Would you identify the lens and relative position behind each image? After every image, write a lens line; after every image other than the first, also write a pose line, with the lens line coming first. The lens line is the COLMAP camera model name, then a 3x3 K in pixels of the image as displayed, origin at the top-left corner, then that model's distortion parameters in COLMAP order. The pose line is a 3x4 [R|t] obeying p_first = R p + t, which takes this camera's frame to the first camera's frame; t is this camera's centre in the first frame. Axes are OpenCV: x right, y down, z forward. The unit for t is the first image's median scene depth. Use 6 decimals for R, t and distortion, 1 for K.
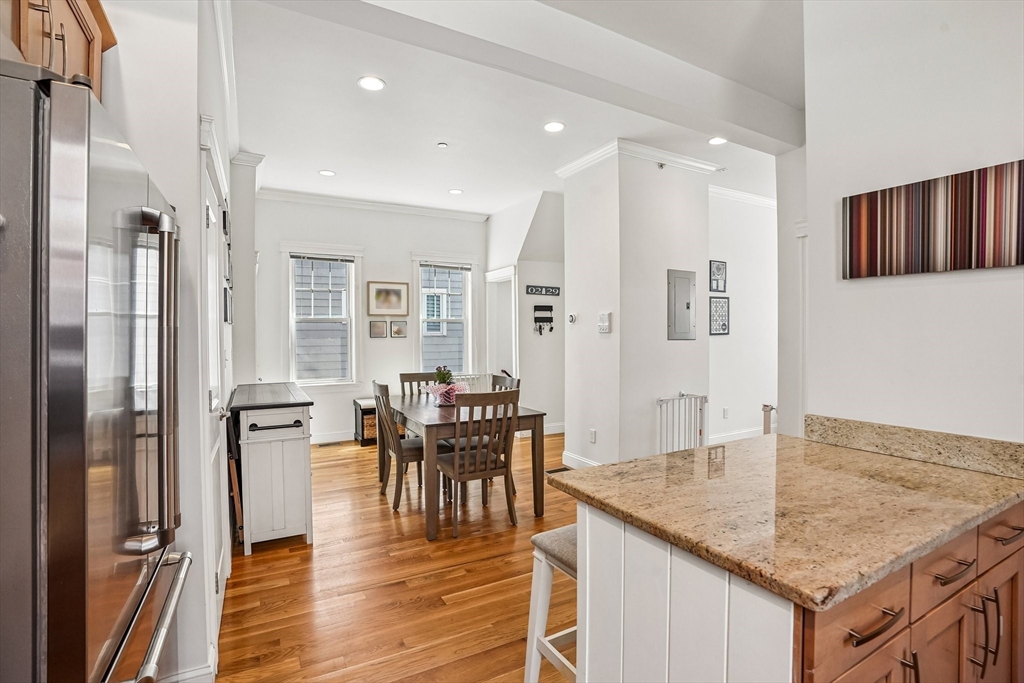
lens RADIAL K [[484.5, 0, 512.0], [0, 484.5, 341.5], [0, 0, 1]] dist [-0.073314, 0.027913]
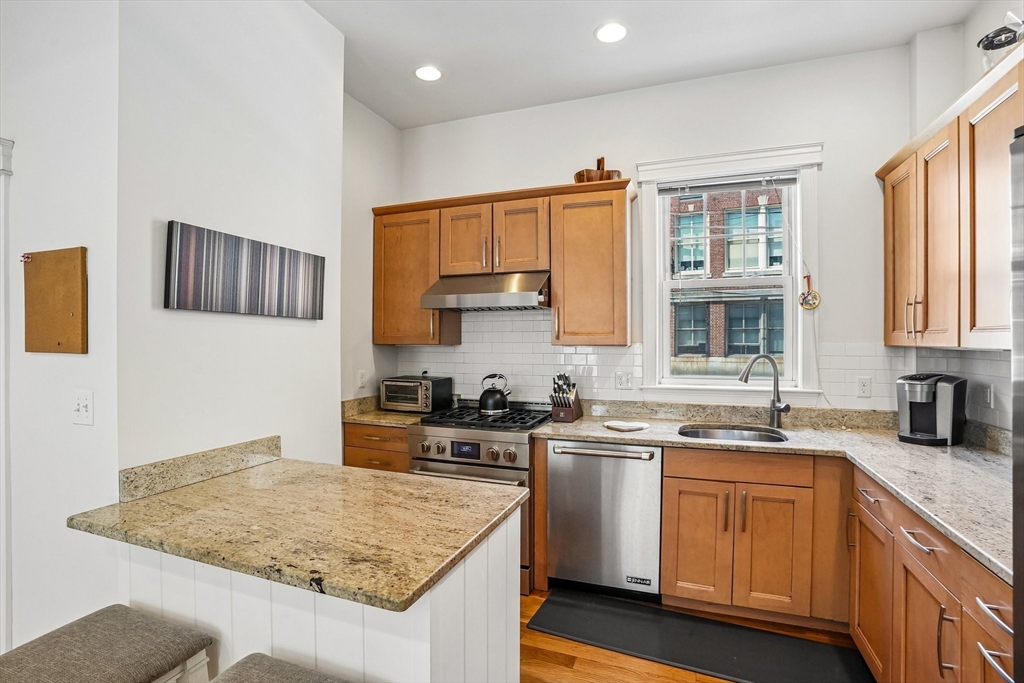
lens RADIAL K [[484.5, 0, 512.0], [0, 484.5, 341.5], [0, 0, 1]] dist [-0.073314, 0.027913]
pose [[-0.644132, 0.002860, 0.764909, -0.528821], [0.015651, 0.999833, 0.009441, -0.080255], [-0.764755, 0.018053, -0.644069, 1.323706]]
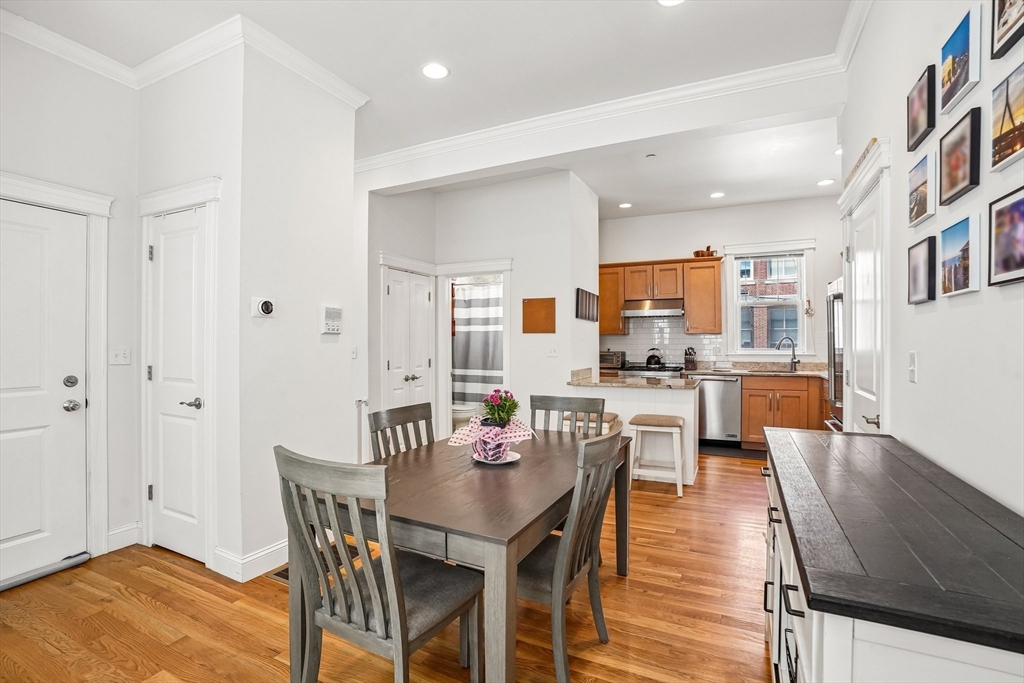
lens RADIAL K [[476.1, 0, 509.9], [0, 476.1, 335.3], [0, 0, 1]] dist [-0.073496, 0.026807]
pose [[-0.576679, 0.017621, 0.816781, -1.621514], [0.016815, 0.999812, -0.009698, -0.013017], [-0.816798, 0.008141, -0.576866, 3.603439]]
